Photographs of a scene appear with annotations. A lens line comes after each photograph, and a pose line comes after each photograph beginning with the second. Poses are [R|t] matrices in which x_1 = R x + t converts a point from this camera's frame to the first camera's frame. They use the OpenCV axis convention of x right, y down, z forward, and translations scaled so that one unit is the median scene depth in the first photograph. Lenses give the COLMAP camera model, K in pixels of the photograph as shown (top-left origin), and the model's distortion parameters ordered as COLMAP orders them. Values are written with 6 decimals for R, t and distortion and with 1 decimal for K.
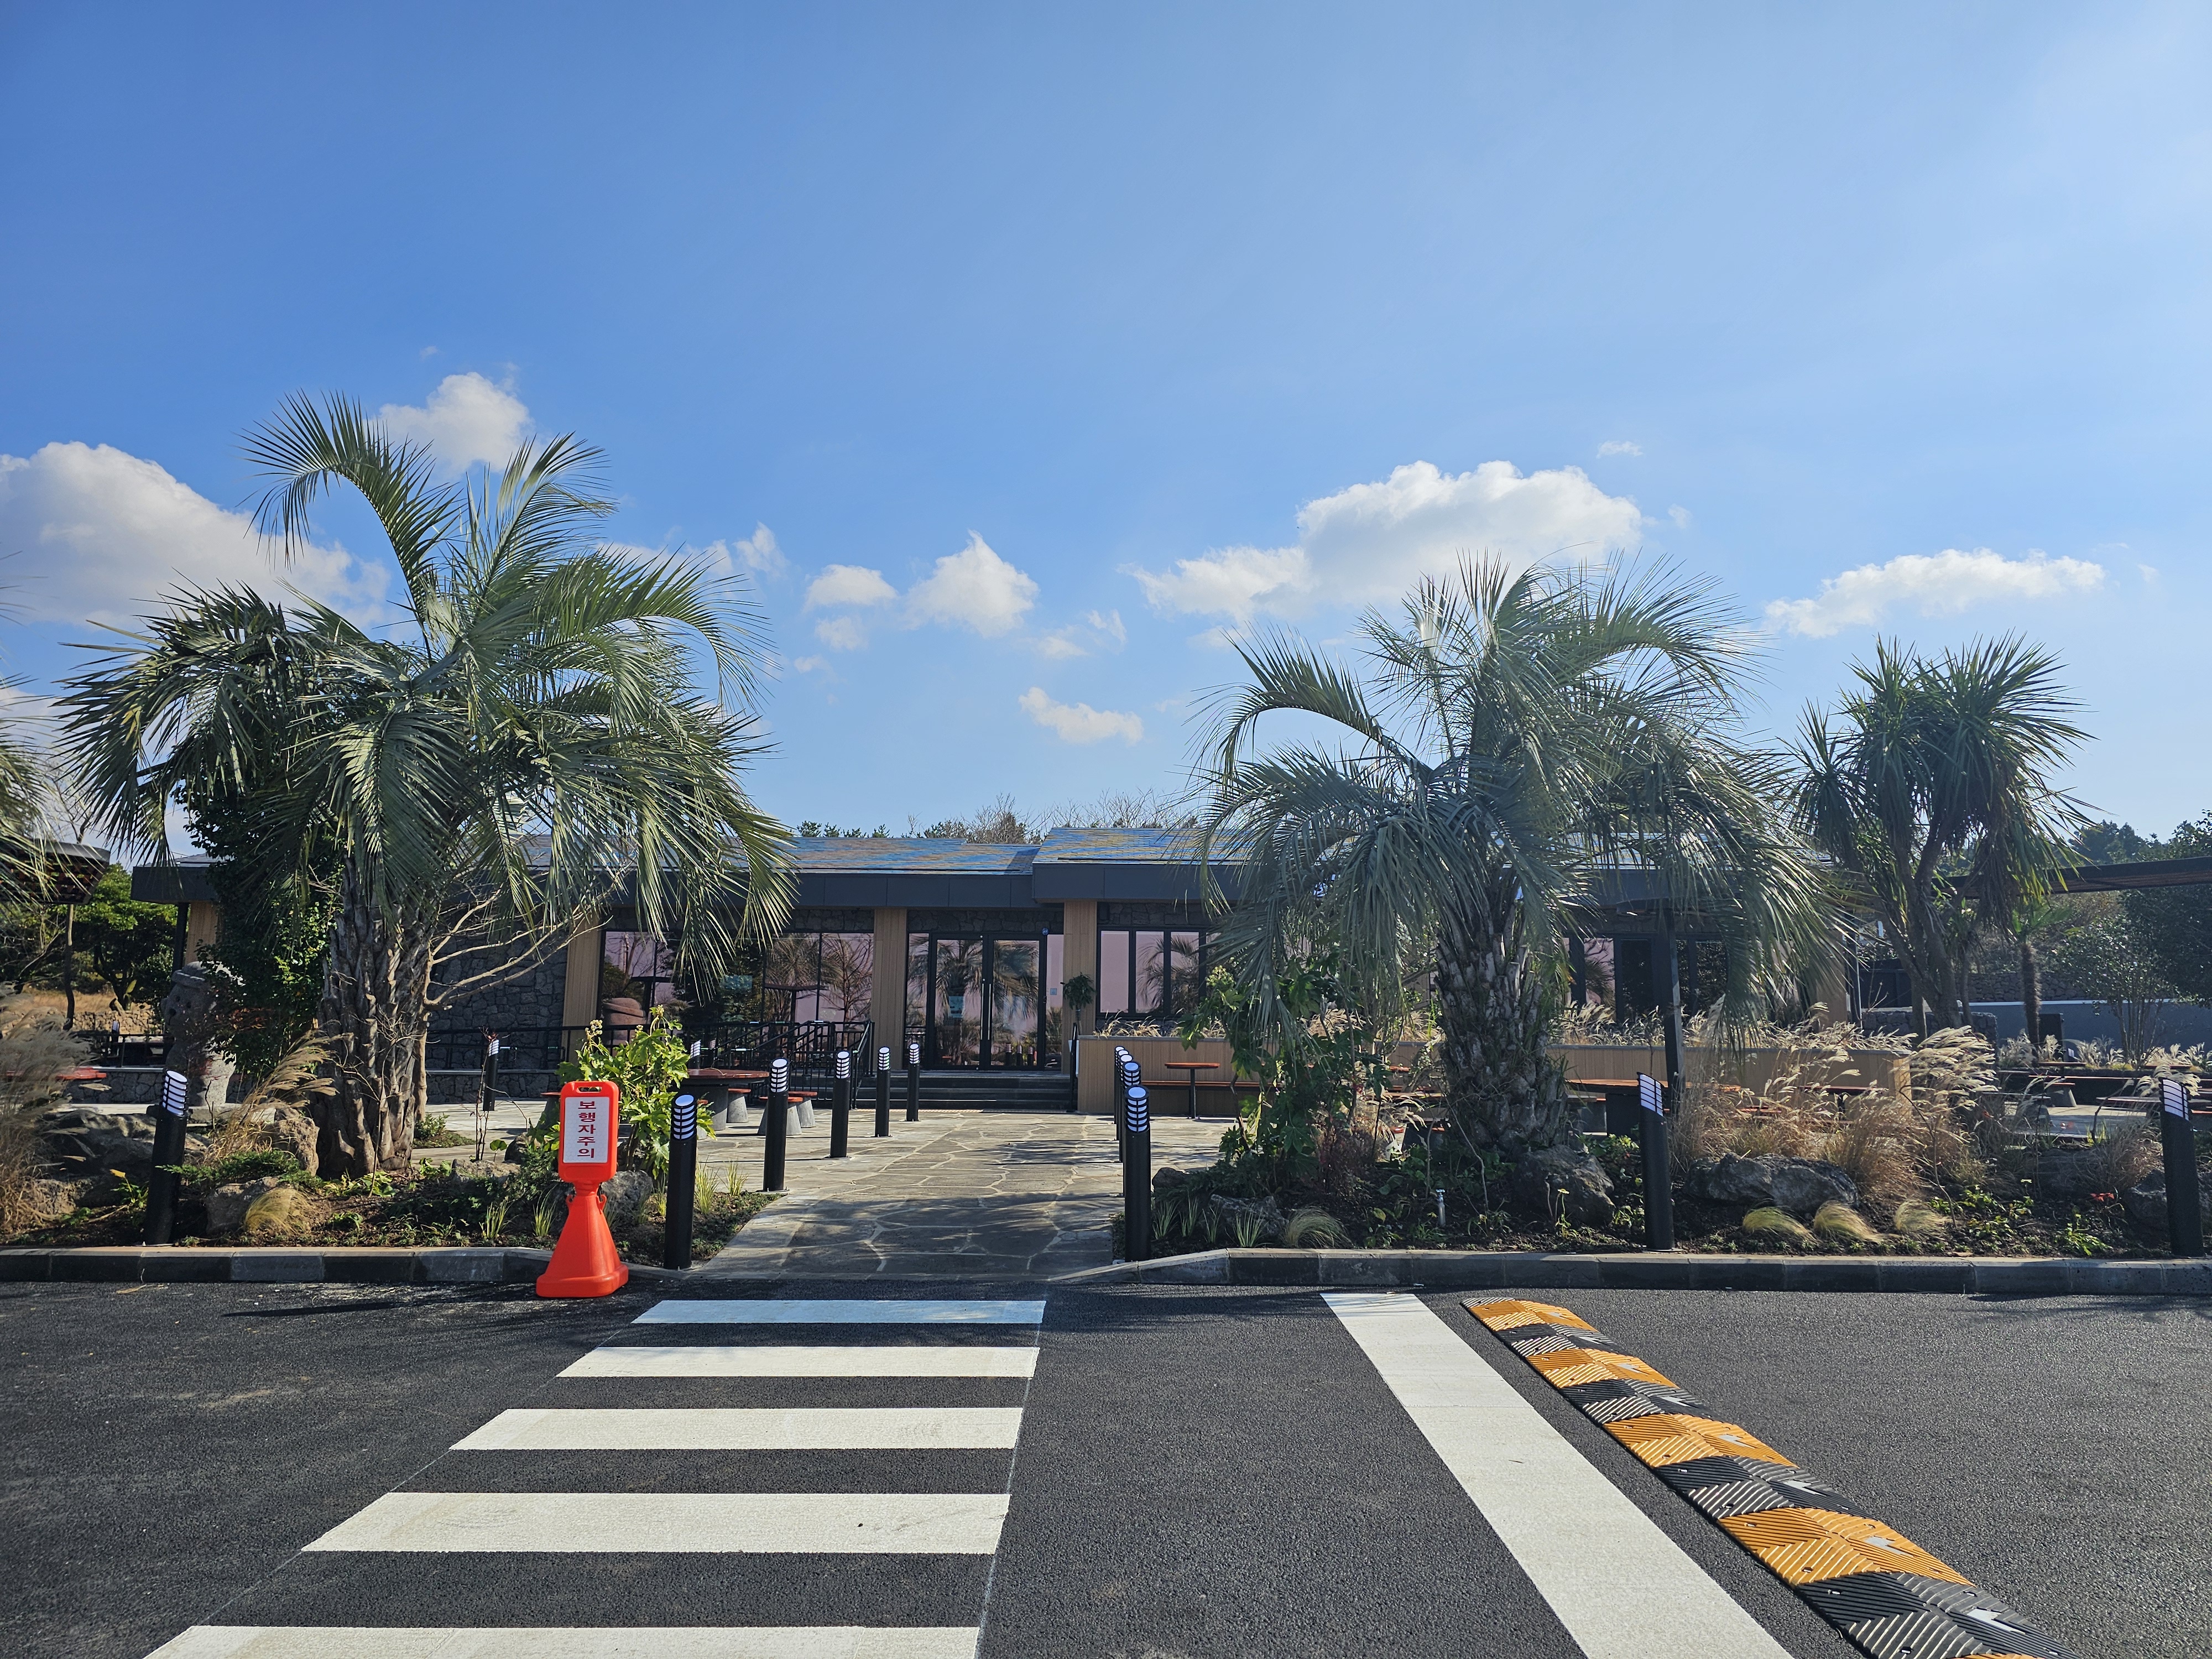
lens RADIAL K [[1475.6, 0, 1102.7], [0, 1475.6, 813.0], [0, 0, 1]] dist [0.069607, -0.059918]
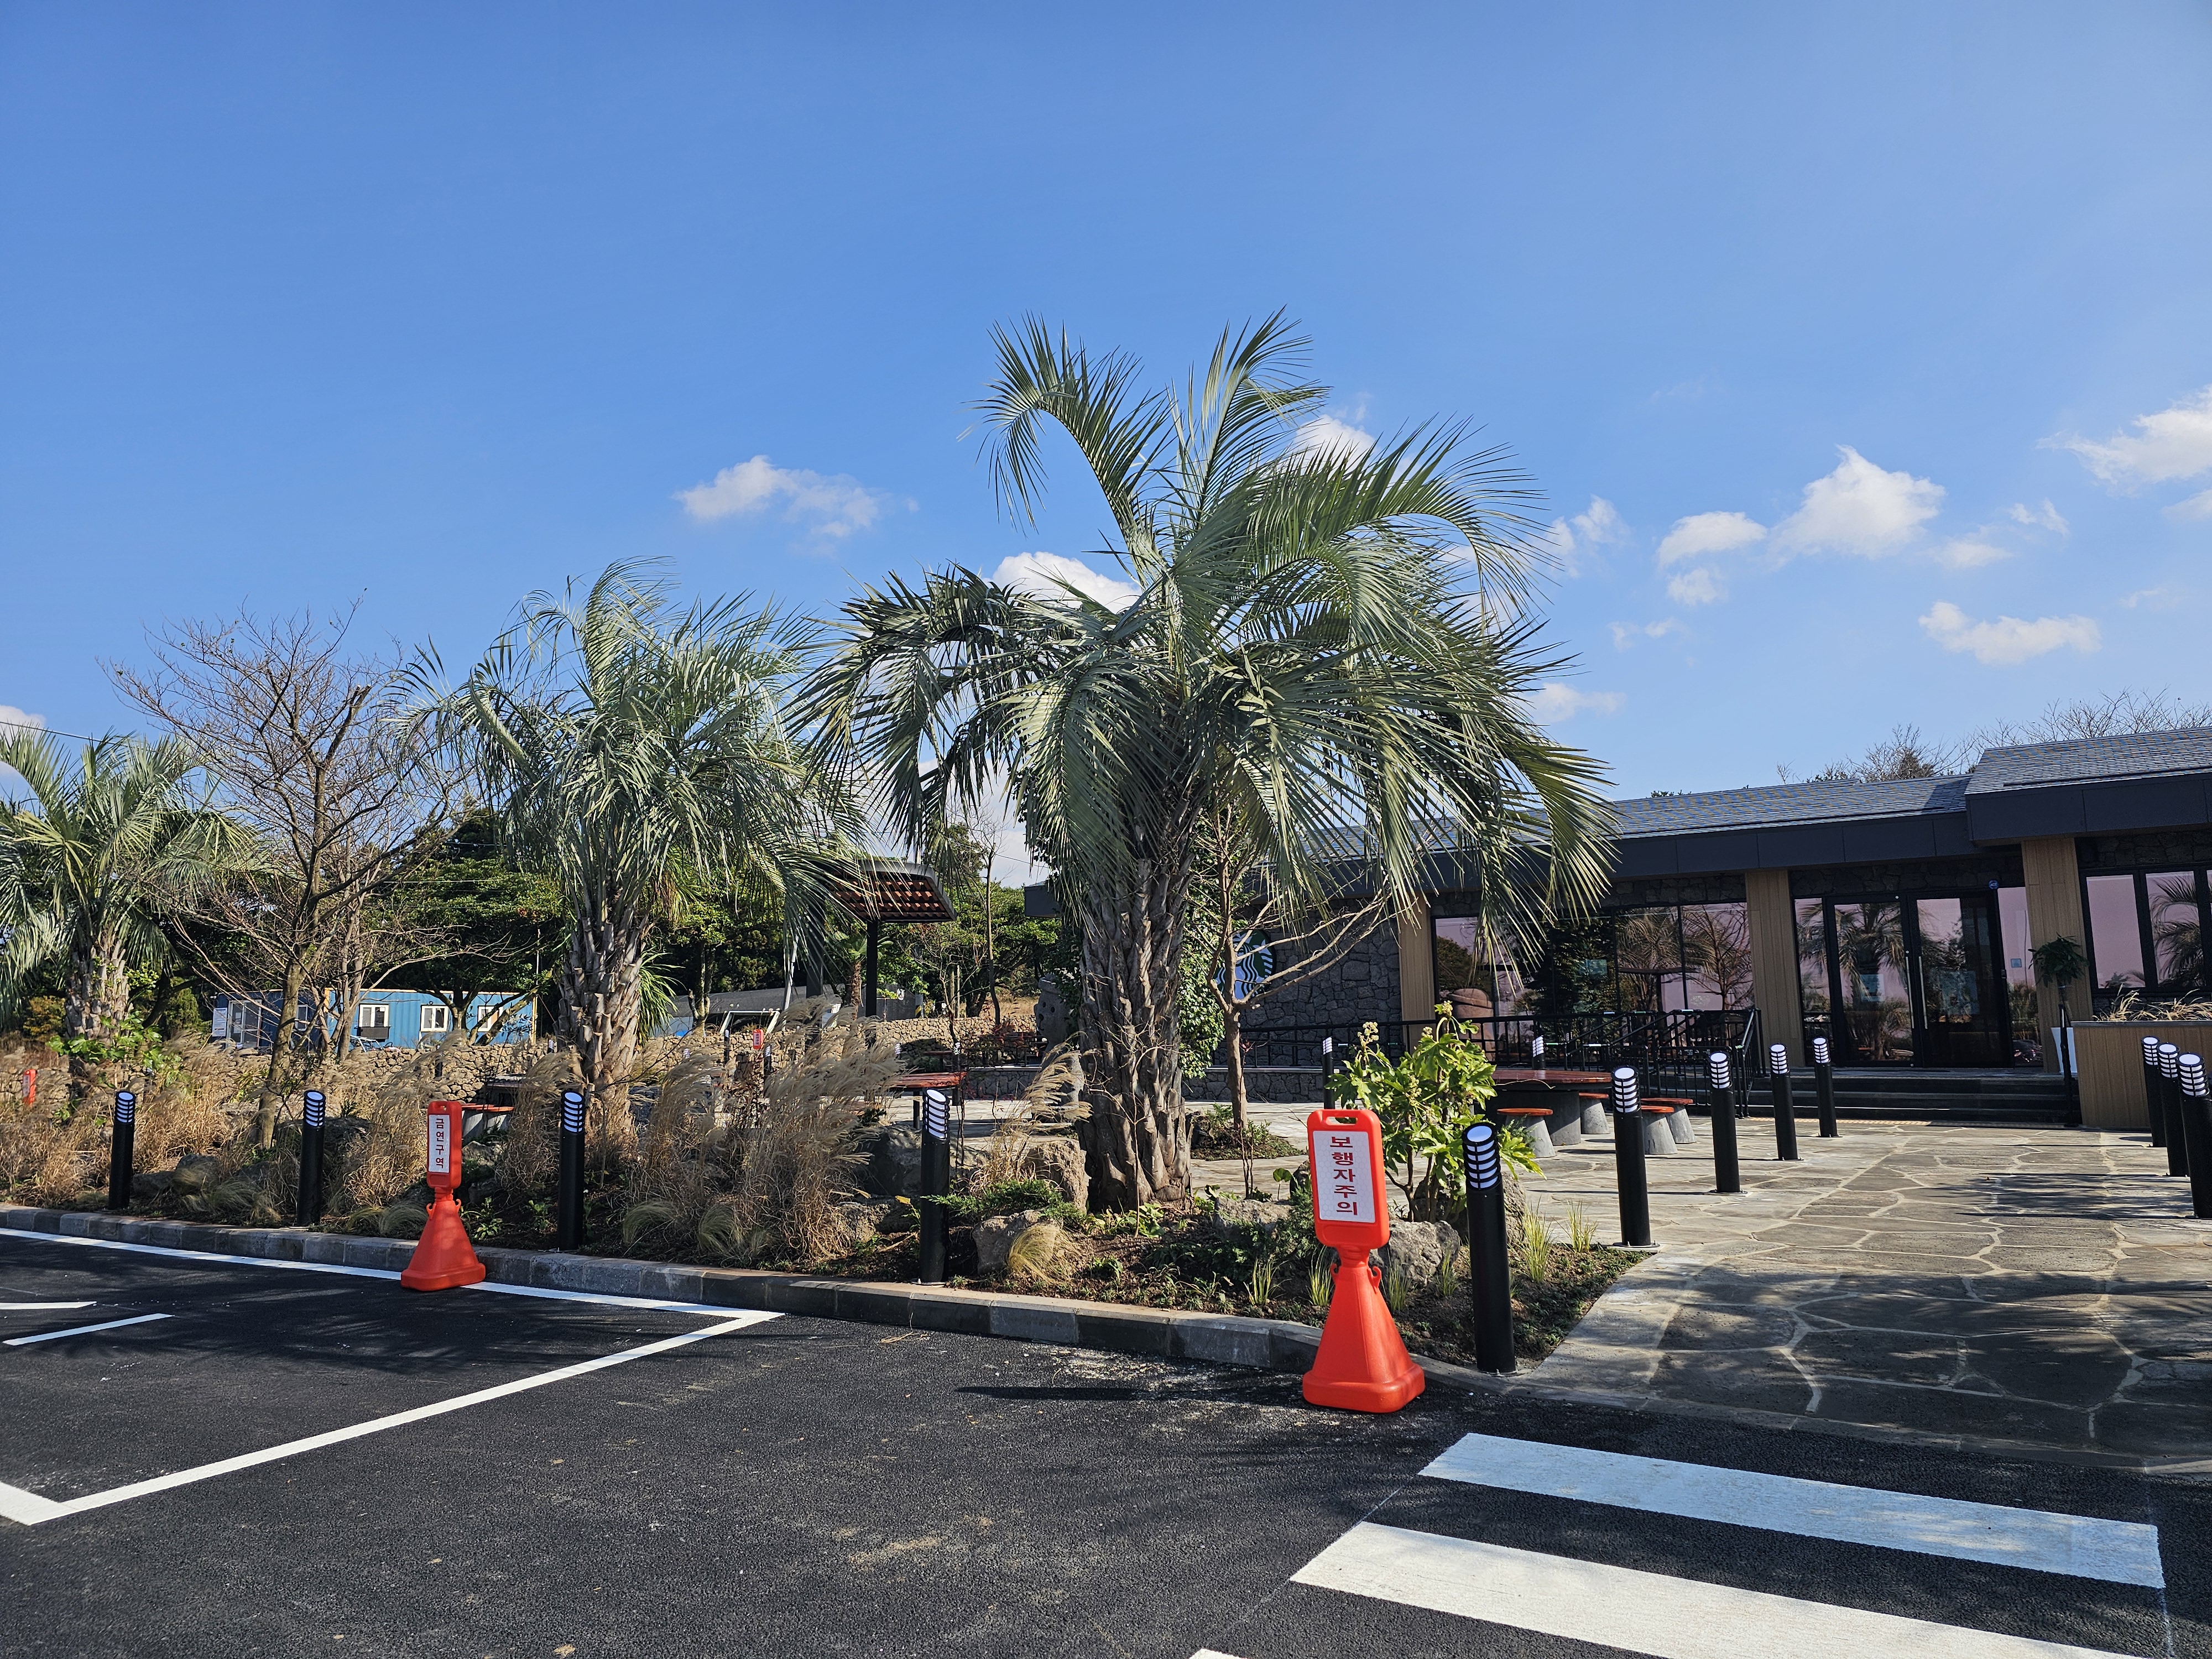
lens RADIAL K [[1475.6, 0, 1108.4], [0, 1475.6, 834.3], [0, 0, 1]] dist [0.069607, -0.059918]
pose [[0.845248, -0.094286, -0.525991, -0.037901], [0.105817, 0.994352, -0.008198, 0.032727], [0.523793, -0.048729, 0.850451, 0.269158]]
